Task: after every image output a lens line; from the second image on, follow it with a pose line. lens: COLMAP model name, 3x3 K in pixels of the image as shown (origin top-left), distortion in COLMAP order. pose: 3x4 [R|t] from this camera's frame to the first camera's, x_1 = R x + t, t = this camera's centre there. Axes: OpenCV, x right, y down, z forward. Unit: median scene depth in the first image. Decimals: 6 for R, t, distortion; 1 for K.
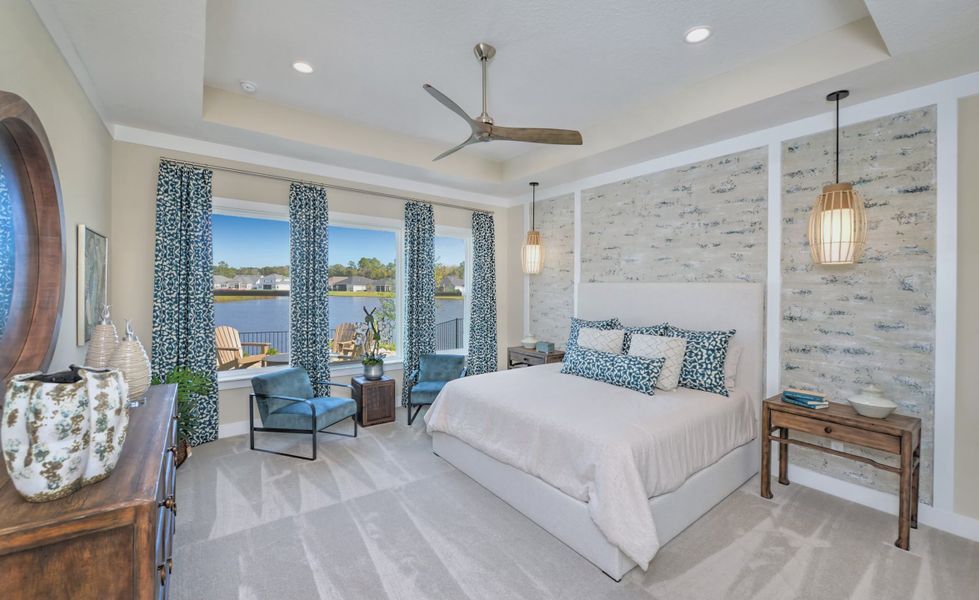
lens RADIAL K [[394.5, 0, 498.1], [0, 394.5, 288.9], [0, 0, 1]] dist [-0.007217, -0.000914]
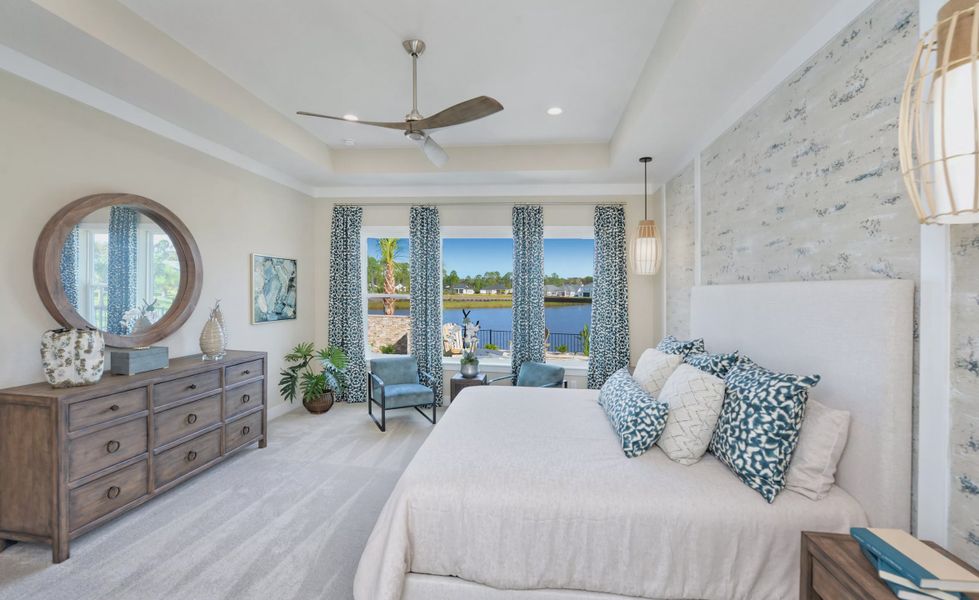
lens RADIAL K [[394.5, 0, 492.0], [0, 394.5, 296.5], [0, 0, 1]] dist [-0.007217, -0.000914]
pose [[0.717964, 0.008070, -0.696033, 0.601906], [-0.008994, 0.999957, 0.002316, 0.006778], [0.696022, 0.004597, 0.718006, 0.336130]]
